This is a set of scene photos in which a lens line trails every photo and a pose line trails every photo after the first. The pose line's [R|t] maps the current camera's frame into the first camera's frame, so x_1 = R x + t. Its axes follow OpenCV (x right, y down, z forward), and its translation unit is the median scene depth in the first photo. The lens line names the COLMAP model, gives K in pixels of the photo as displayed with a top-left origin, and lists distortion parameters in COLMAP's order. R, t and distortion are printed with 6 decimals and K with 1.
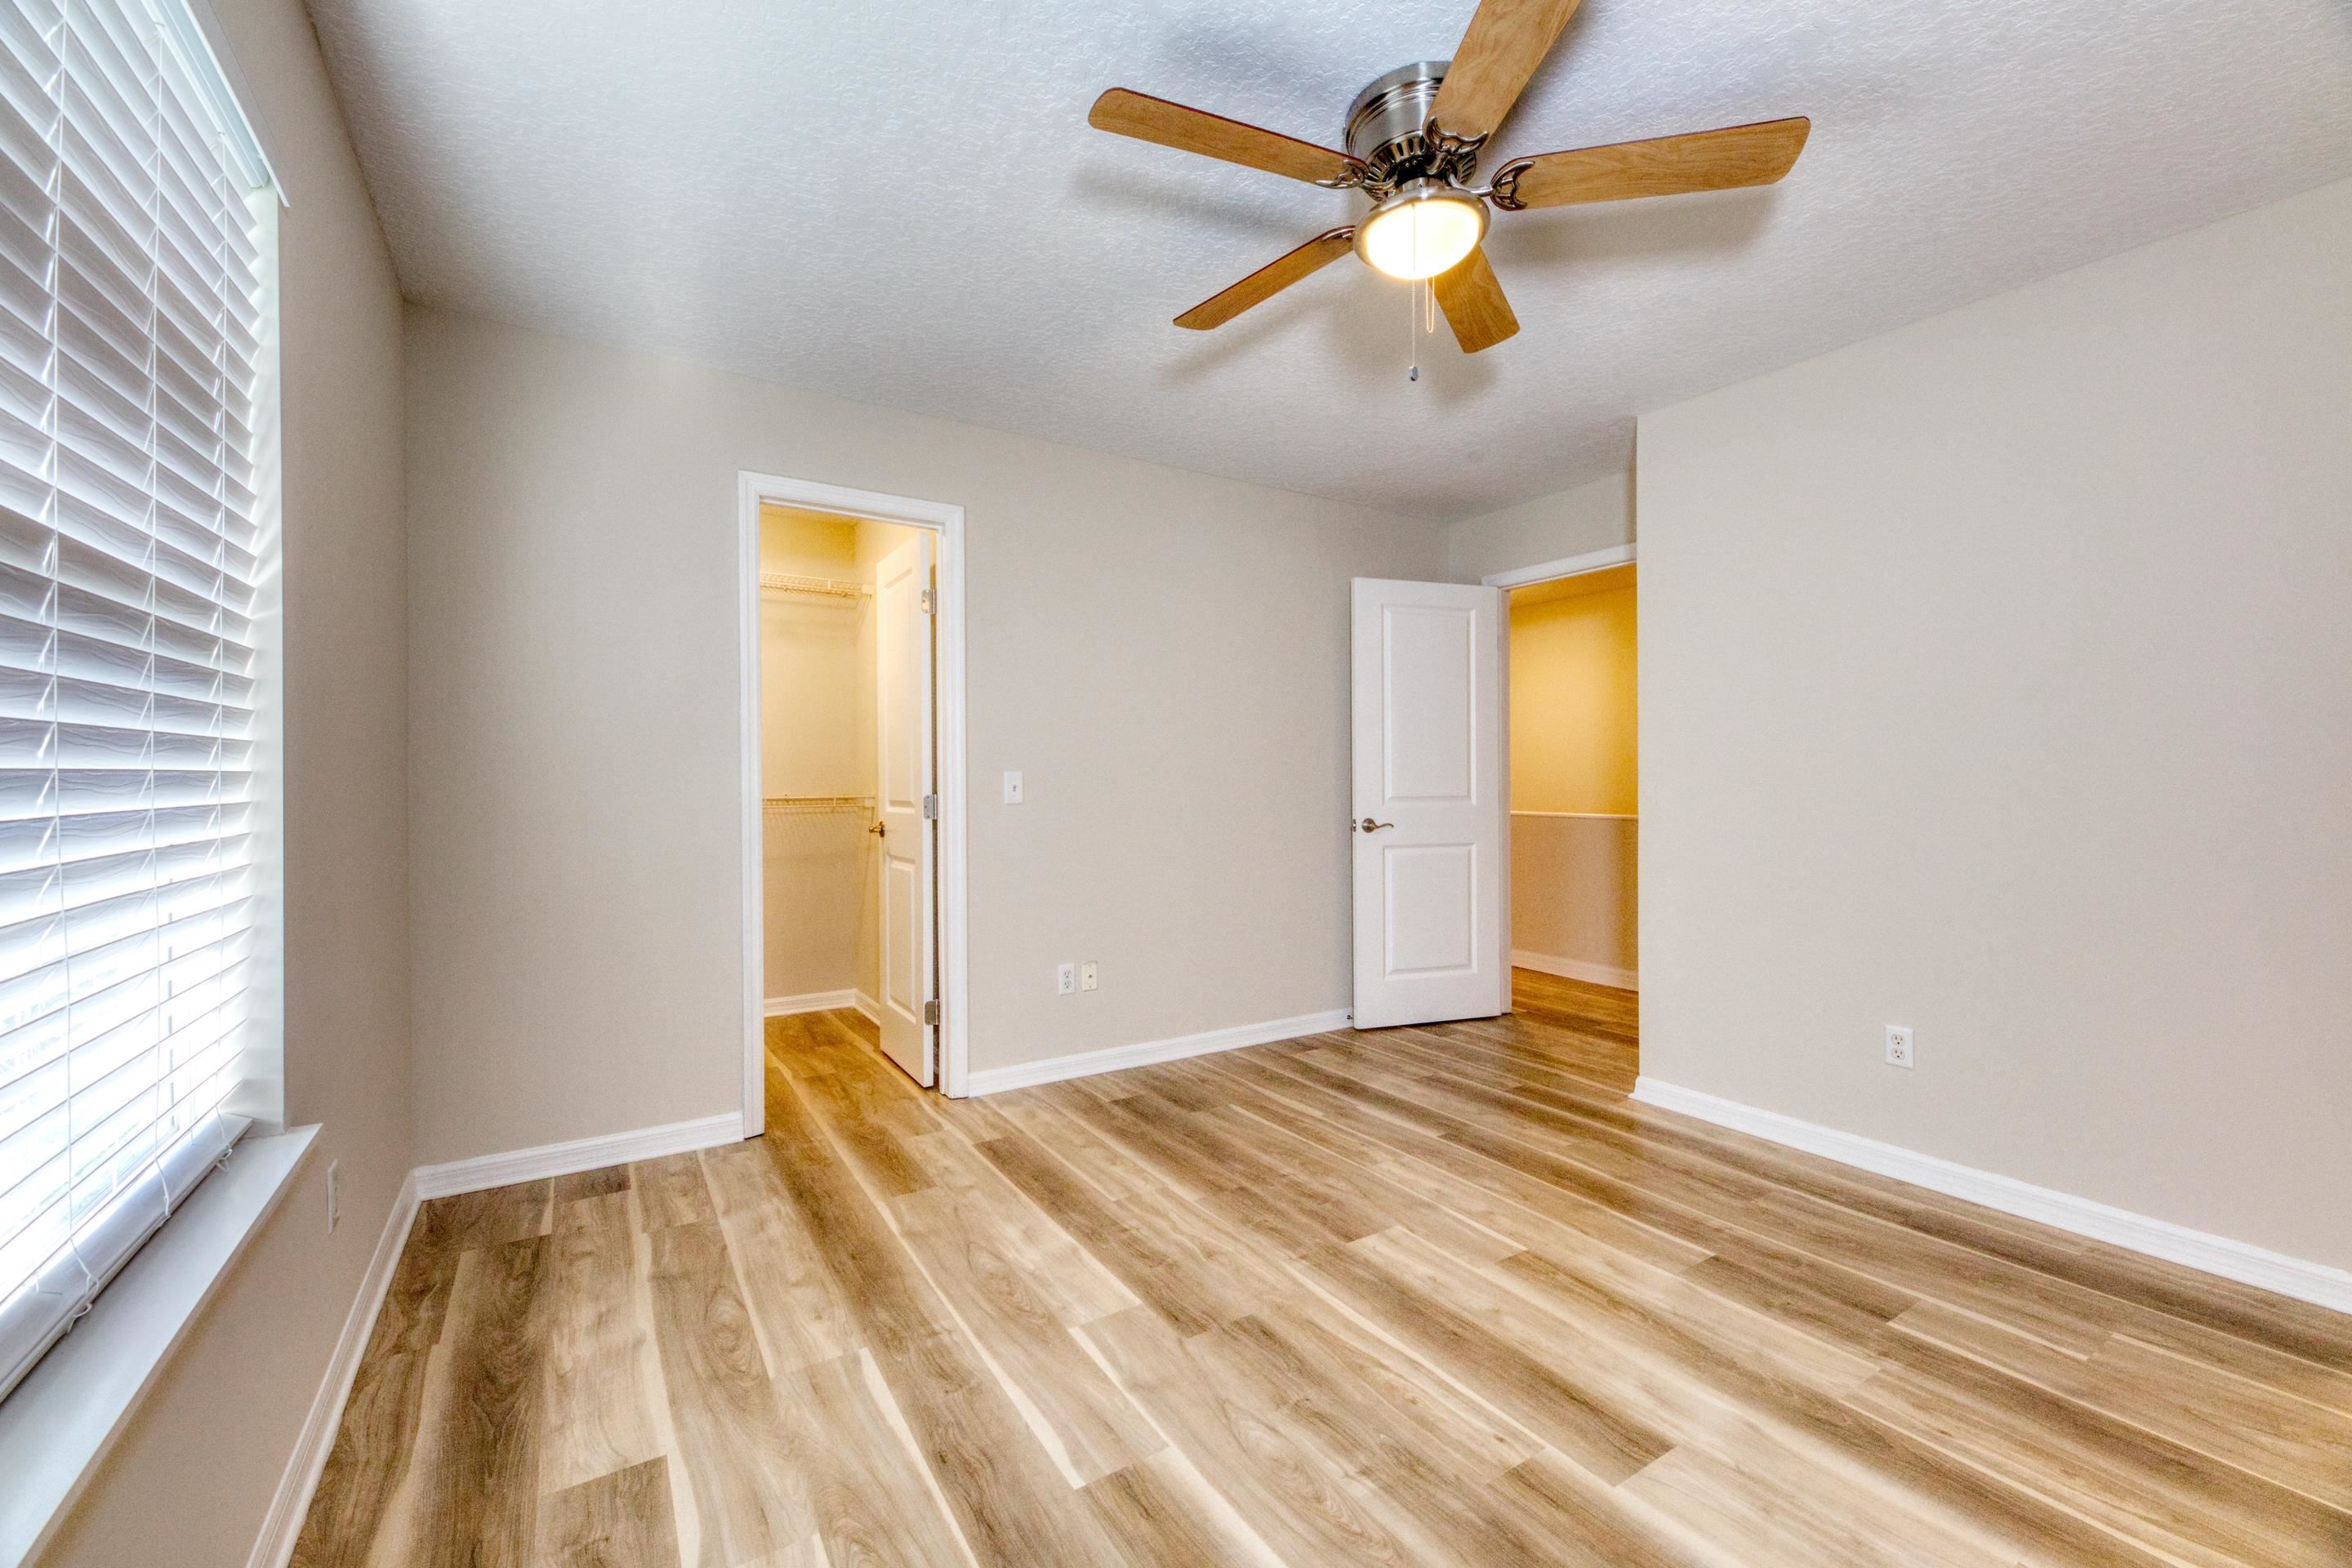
lens RADIAL K [[949.9, 0, 1165.0], [0, 949.9, 776.4], [0, 0, 1]] dist [0.000553, -0.003876]
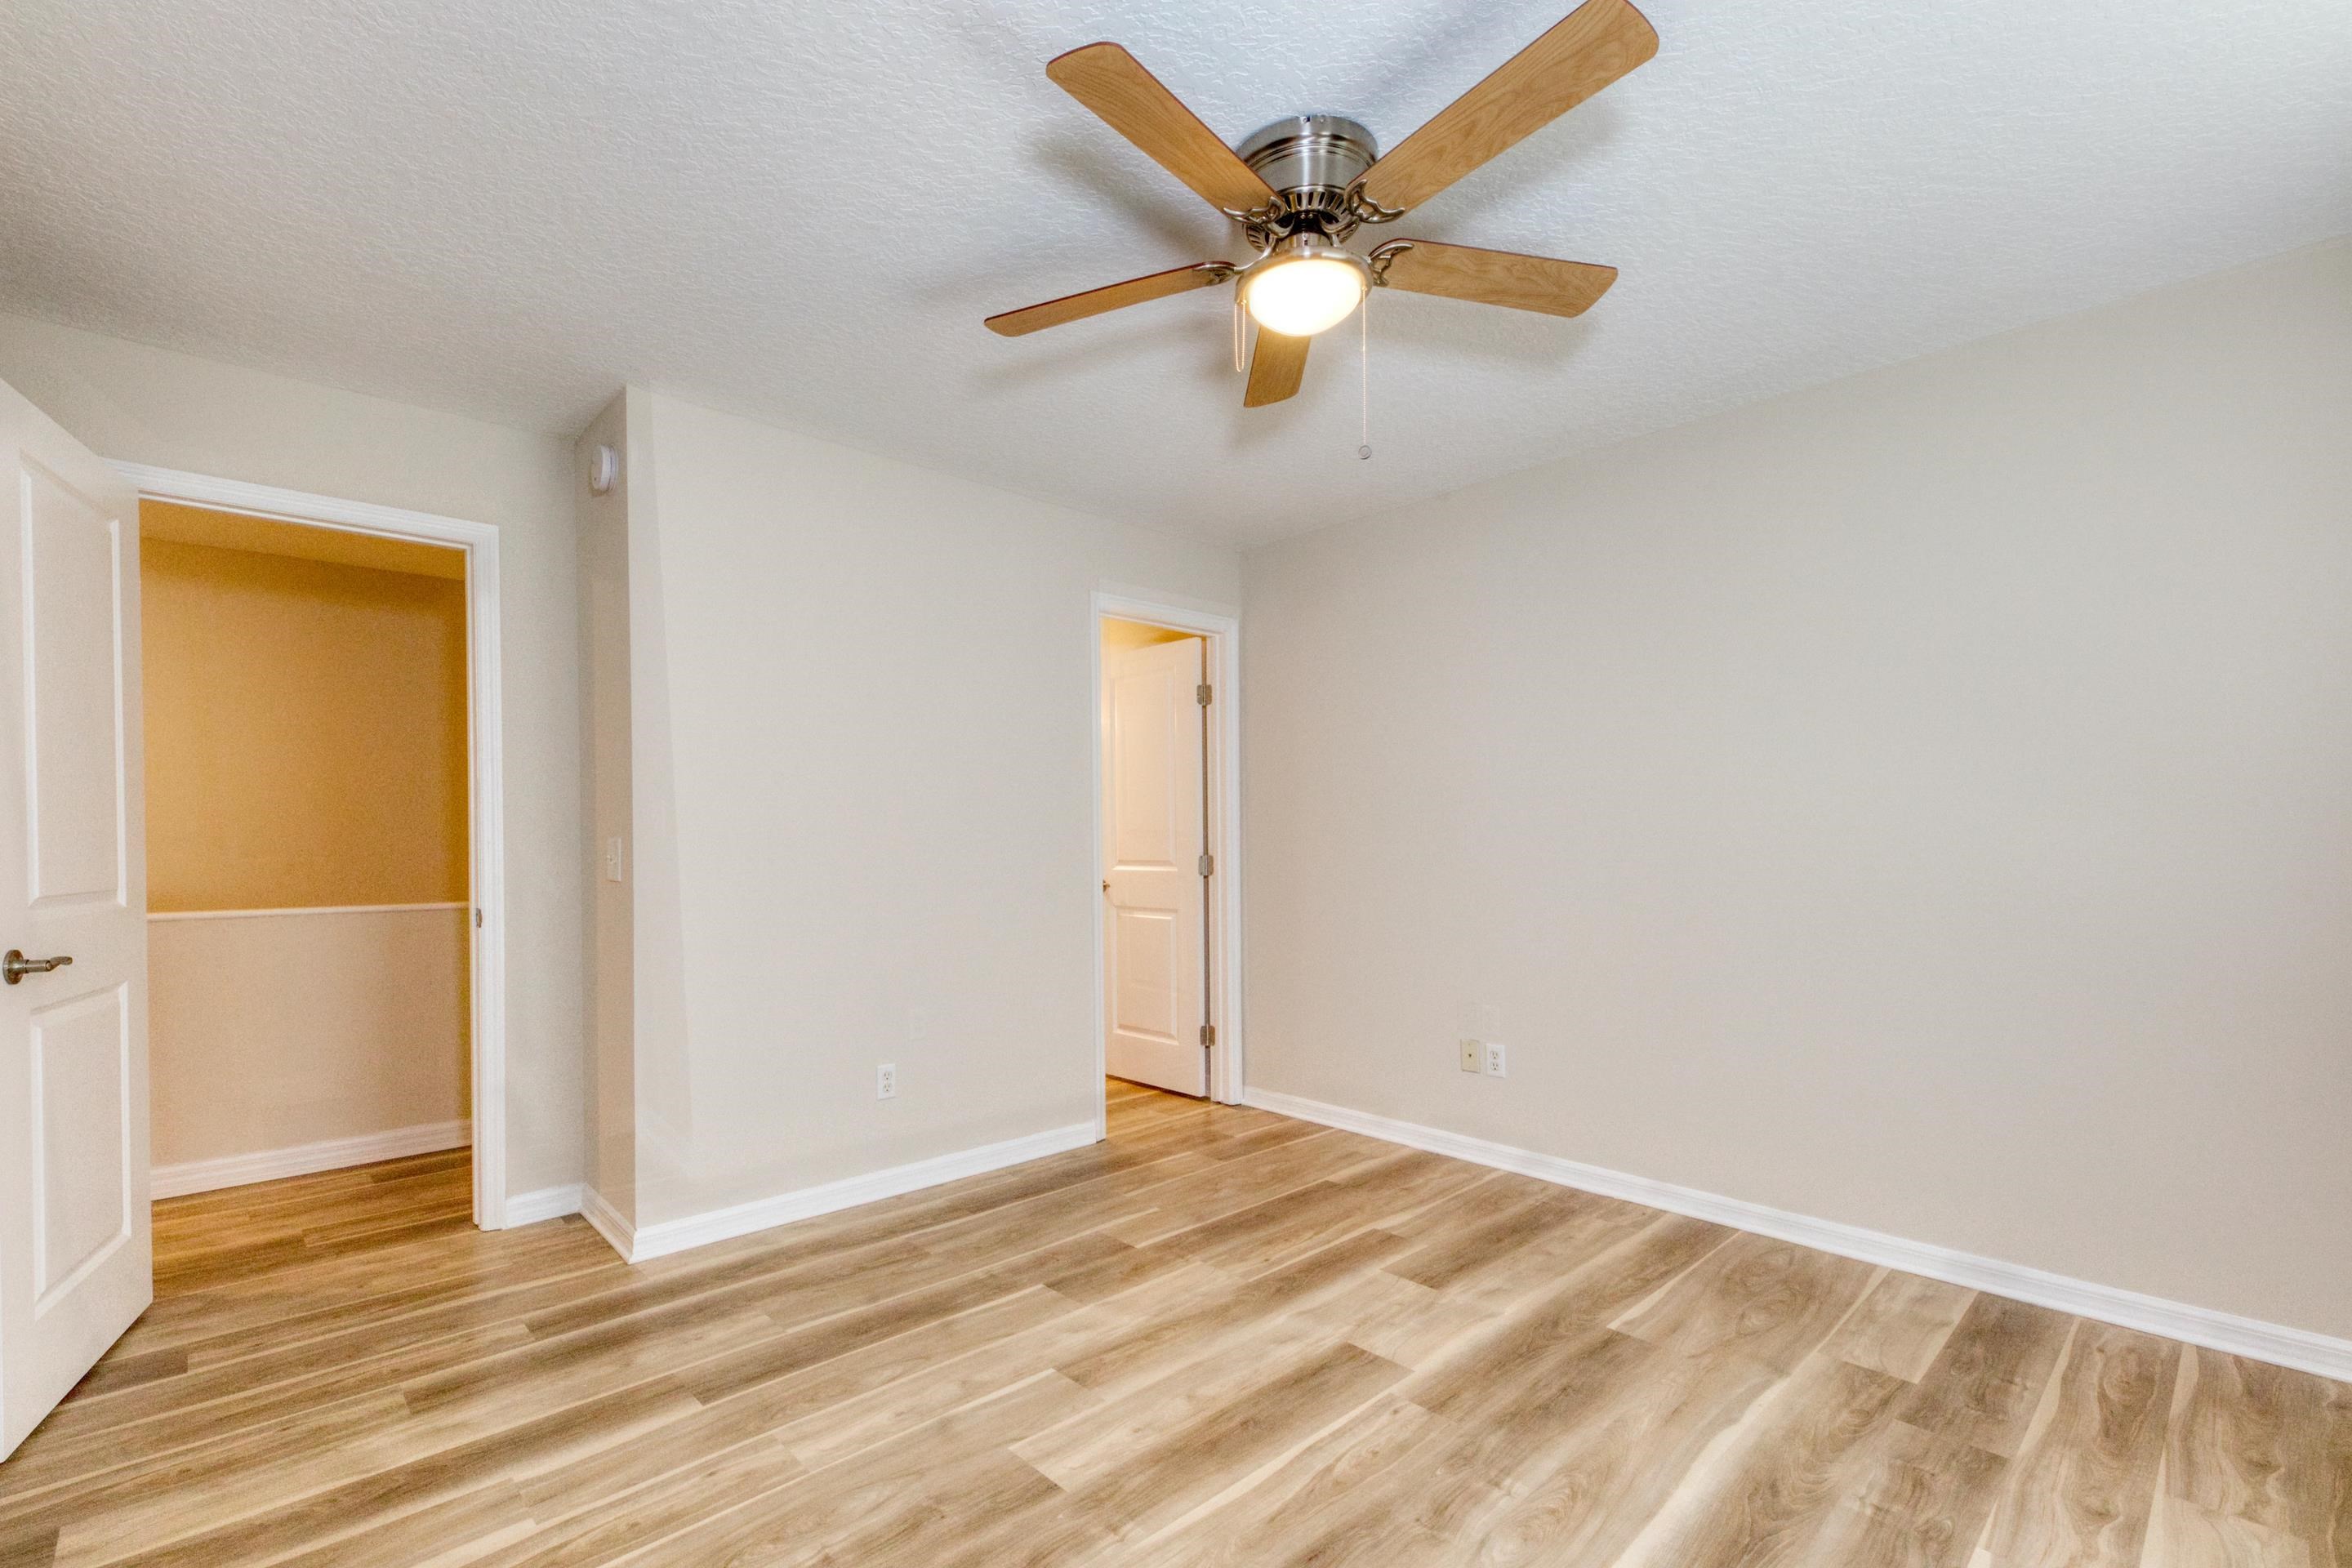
lens RADIAL K [[1024.8, 0, 1124.2], [0, 1024.8, 842.4], [0, 0, 1]] dist [0.001885, 0.000335]
pose [[-0.177816, 0.003914, 0.984056, -0.547263], [0.002269, 0.999991, -0.003567, -0.000986], [-0.984061, 0.001598, -0.177823, 1.015477]]
